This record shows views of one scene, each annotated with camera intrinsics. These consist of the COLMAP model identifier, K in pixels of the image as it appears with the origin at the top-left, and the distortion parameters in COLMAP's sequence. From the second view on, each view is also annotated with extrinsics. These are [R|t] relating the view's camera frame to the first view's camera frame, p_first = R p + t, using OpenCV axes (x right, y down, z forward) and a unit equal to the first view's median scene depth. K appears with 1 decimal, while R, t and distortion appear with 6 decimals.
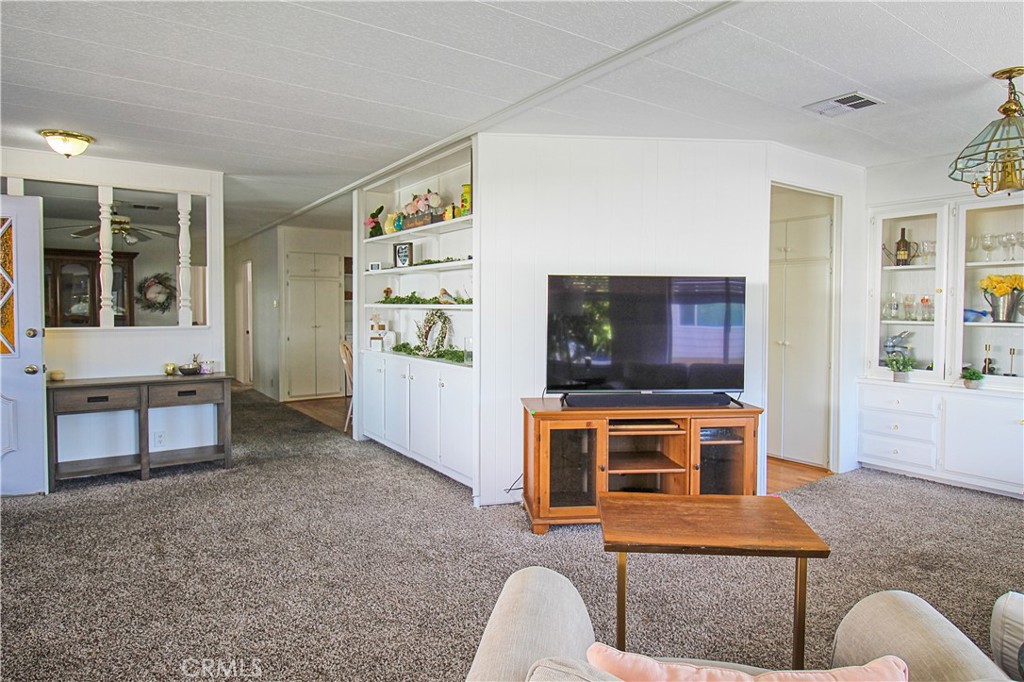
lens RADIAL K [[600.6, 0, 511.5], [0, 600.6, 324.2], [0, 0, 1]] dist [0.000972, 0.000083]
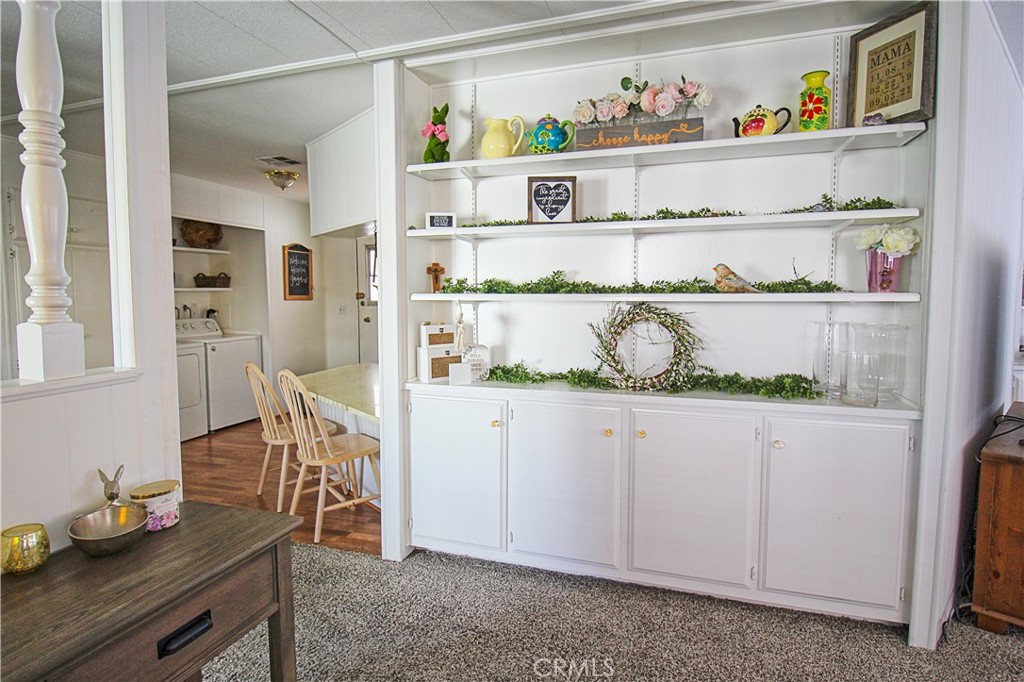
lens RADIAL K [[540.0, 0, 517.4], [0, 540.0, 330.2], [0, 0, 1]] dist [0.001629, -0.014109]
pose [[0.799537, -0.047036, 0.598773, -0.488376], [0.023271, 0.998606, 0.047370, -0.024443], [-0.600166, -0.023940, 0.799517, 0.633050]]
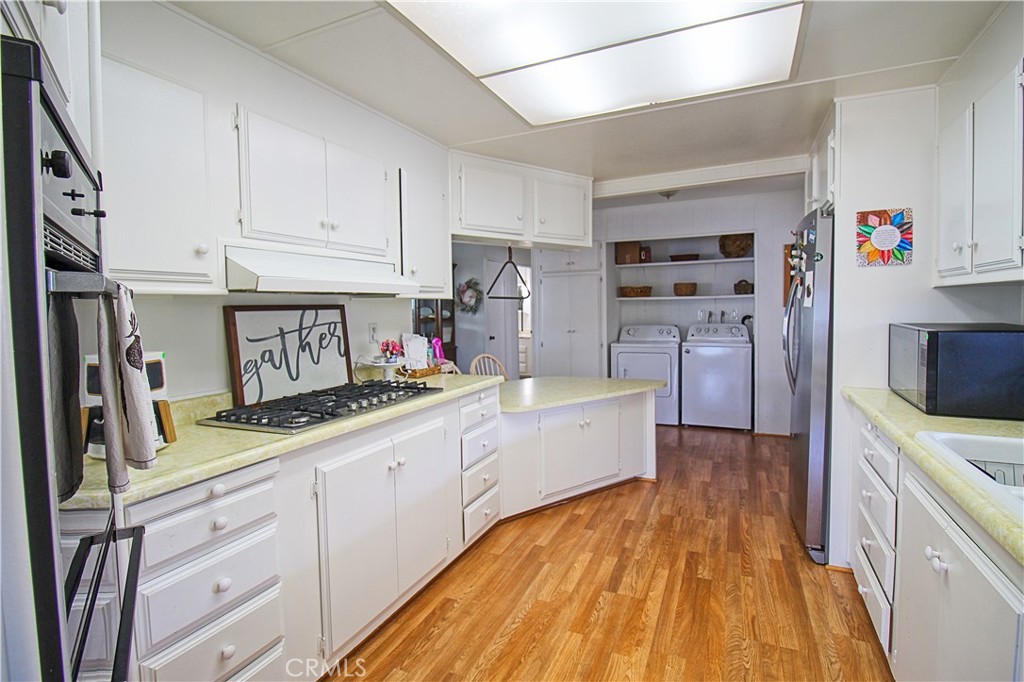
lens RADIAL K [[480.8, 0, 518.2], [0, 480.8, 330.7], [0, 0, 1]] dist [-0.017987, -0.000306]
pose [[0.510125, 0.027563, -0.859658, 0.387175], [-0.005576, 0.999571, 0.028740, -0.023774], [0.860082, -0.009868, 0.510060, 0.998869]]
